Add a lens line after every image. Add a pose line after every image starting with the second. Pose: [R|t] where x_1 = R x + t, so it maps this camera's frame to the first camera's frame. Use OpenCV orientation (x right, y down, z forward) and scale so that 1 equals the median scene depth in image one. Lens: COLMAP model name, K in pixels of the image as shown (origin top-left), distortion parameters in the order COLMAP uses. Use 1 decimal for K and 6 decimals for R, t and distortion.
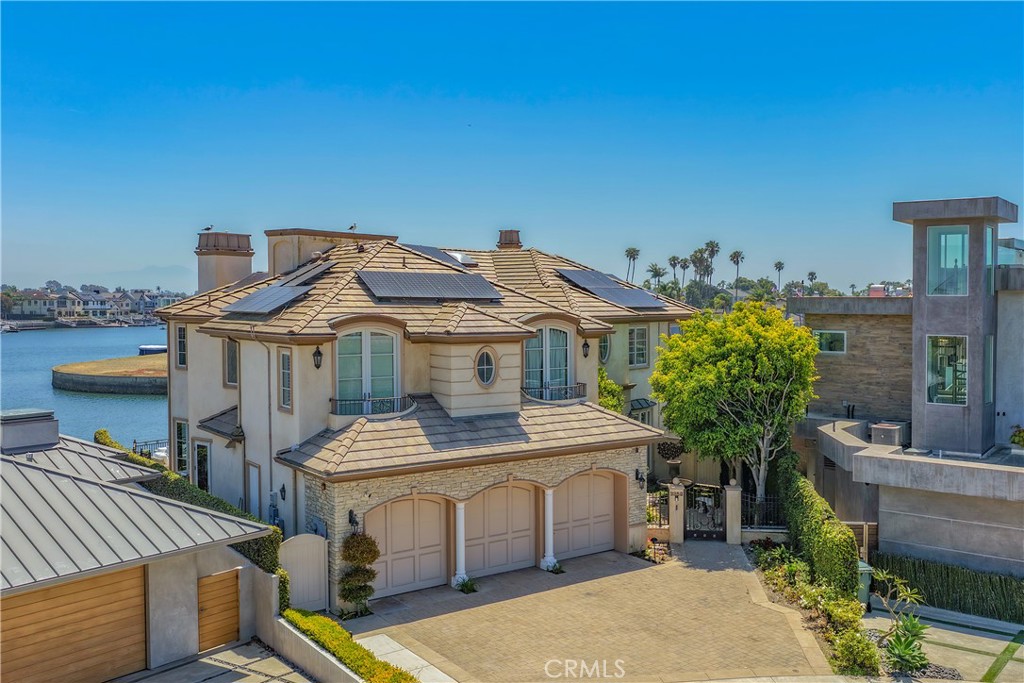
lens RADIAL K [[852.5, 0, 539.2], [0, 852.5, 231.3], [0, 0, 1]] dist [0.002103, -0.000210]
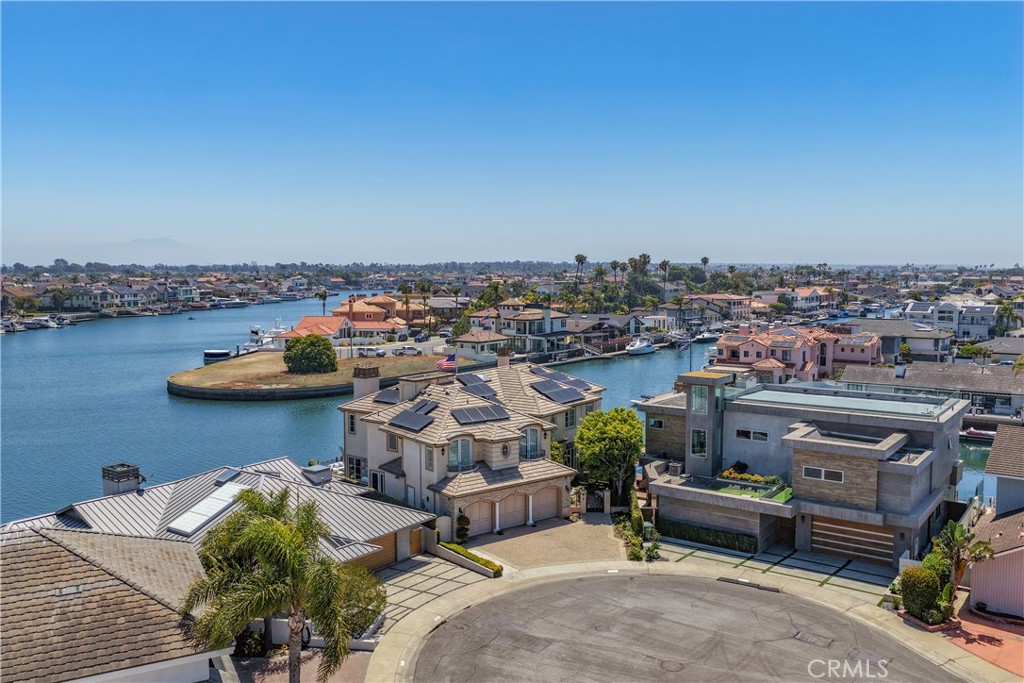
lens RADIAL K [[852.5, 0, 510.6], [0, 852.5, 342.3], [0, 0, 1]] dist [0.002103, -0.000210]
pose [[0.999807, -0.005938, 0.018740, -0.090914], [0.002102, 0.980110, 0.198442, -0.633969], [-0.019546, -0.198364, 0.979933, -1.360907]]
